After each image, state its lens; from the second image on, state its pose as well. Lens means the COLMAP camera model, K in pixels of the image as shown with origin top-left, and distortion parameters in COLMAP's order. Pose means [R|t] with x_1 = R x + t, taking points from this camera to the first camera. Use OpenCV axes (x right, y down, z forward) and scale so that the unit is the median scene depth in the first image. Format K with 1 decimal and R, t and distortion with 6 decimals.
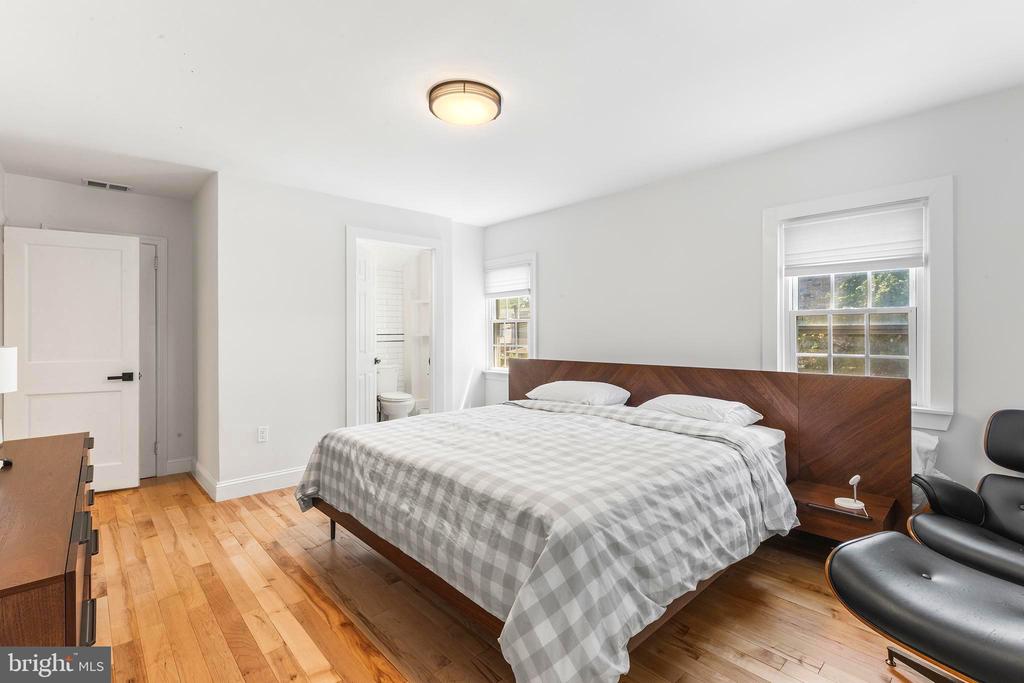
lens RADIAL K [[459.8, 0, 515.6], [0, 459.8, 333.7], [0, 0, 1]] dist [-0.001276, 0.000248]
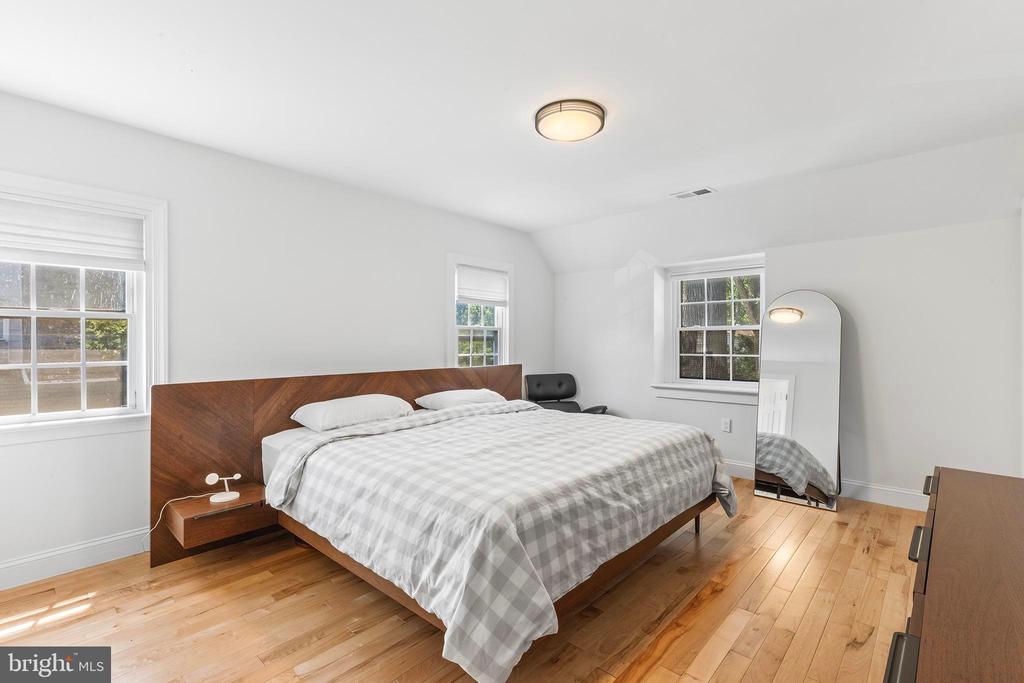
lens RADIAL K [[459.8, 0, 515.6], [0, 459.8, 333.7], [0, 0, 1]] dist [-0.001276, 0.000248]
pose [[-0.089615, 0.020423, 0.995767, -1.000013], [-0.013539, 0.999672, -0.021721, 0.007037], [-0.995884, -0.015428, -0.089309, 1.062267]]
